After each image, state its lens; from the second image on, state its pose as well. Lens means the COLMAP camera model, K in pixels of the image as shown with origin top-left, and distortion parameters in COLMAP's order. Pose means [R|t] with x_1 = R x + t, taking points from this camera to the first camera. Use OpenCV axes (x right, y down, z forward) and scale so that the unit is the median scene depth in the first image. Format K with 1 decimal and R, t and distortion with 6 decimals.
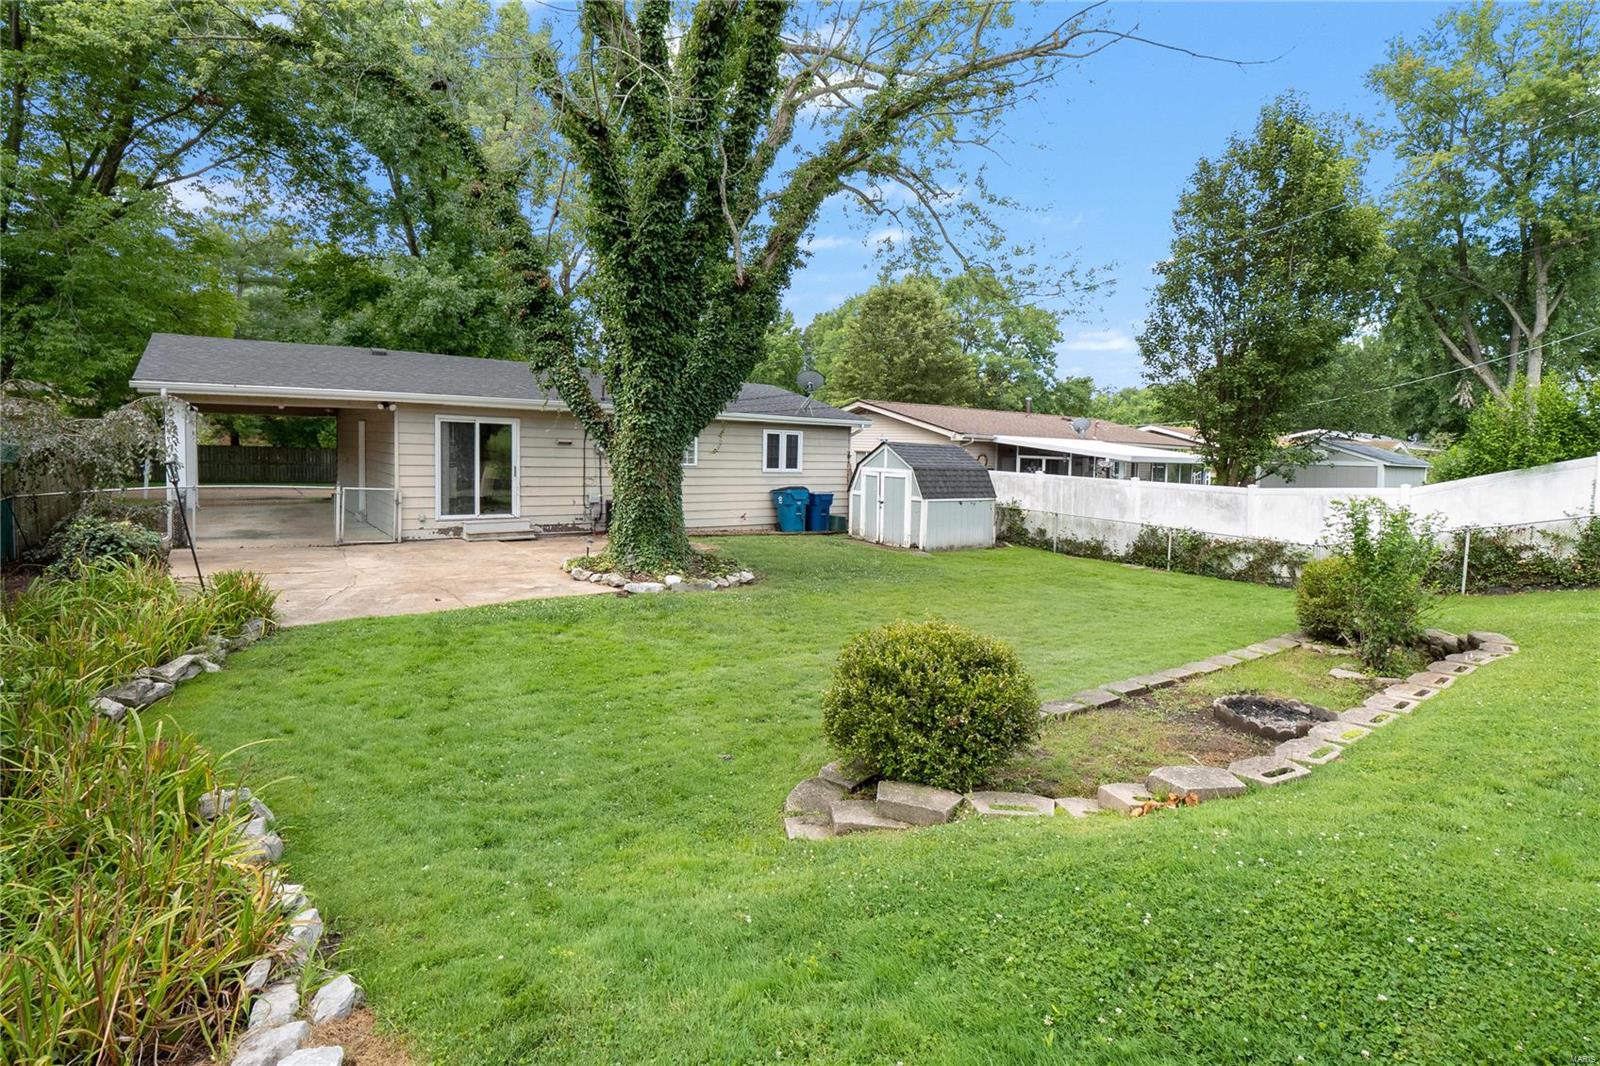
lens RADIAL K [[743.2, 0, 797.9], [0, 743.2, 468.0], [0, 0, 1]] dist [-0.001974, -0.000335]
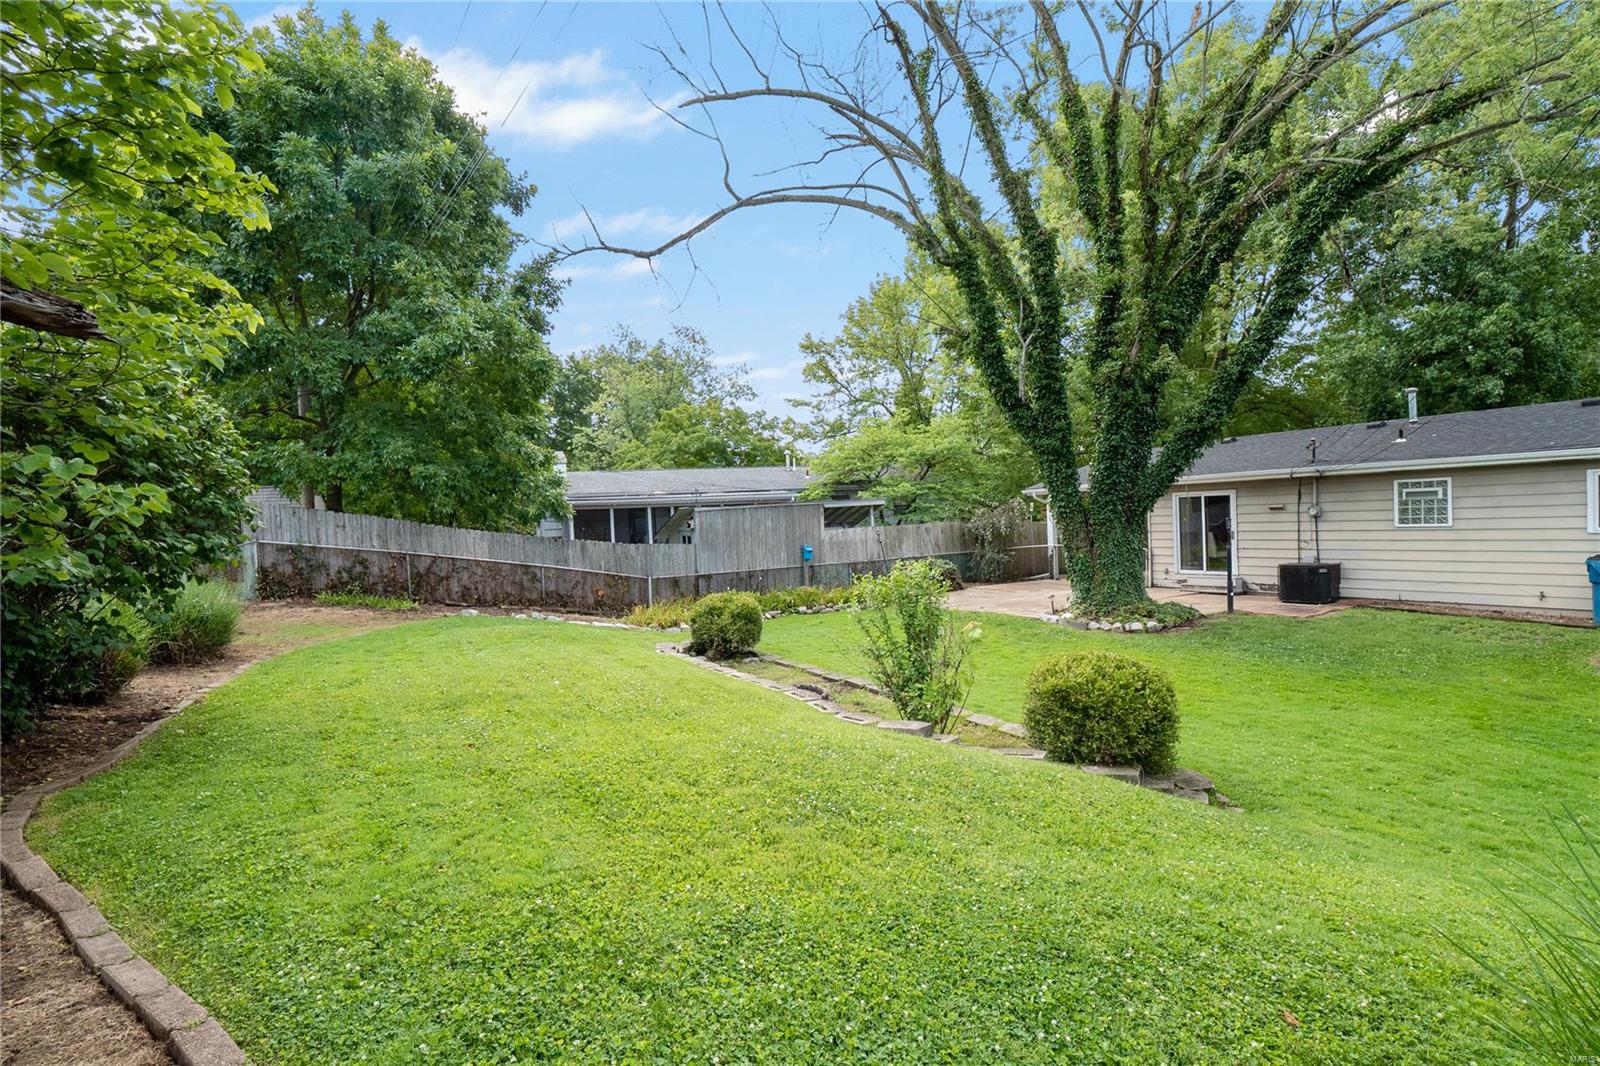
lens RADIAL K [[711.6, 0, 800.0], [0, 711.6, 533.0], [0, 0, 1]] dist [-0.000383, -0.000090]
pose [[-0.063137, -0.010708, -0.997947, 0.723484], [0.010371, 0.999881, -0.011385, 0.006032], [0.997951, -0.011068, -0.063018, 0.373948]]
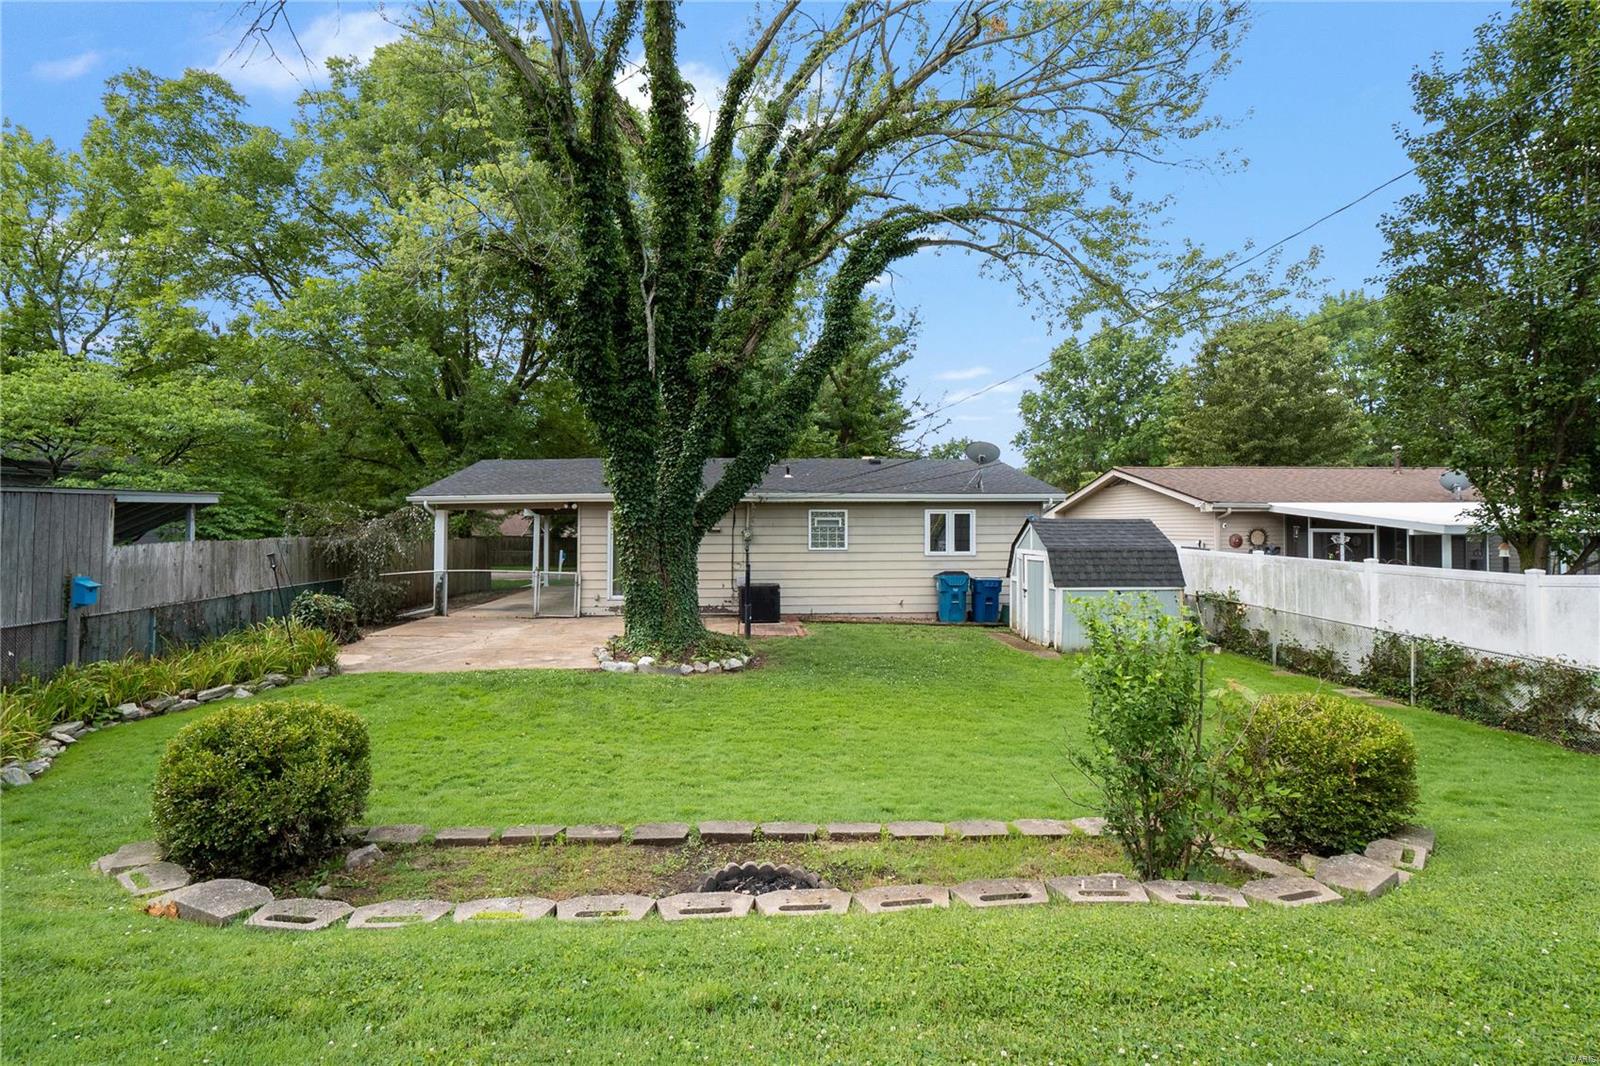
lens RADIAL K [[756.1, 0, 799.1], [0, 756.1, 493.4], [0, 0, 1]] dist [-0.015787, -0.000055]
pose [[0.828145, -0.055581, -0.557752, 0.399144], [0.012761, 0.996683, -0.080373, 0.002238], [0.560369, 0.059443, 0.826107, 0.148240]]
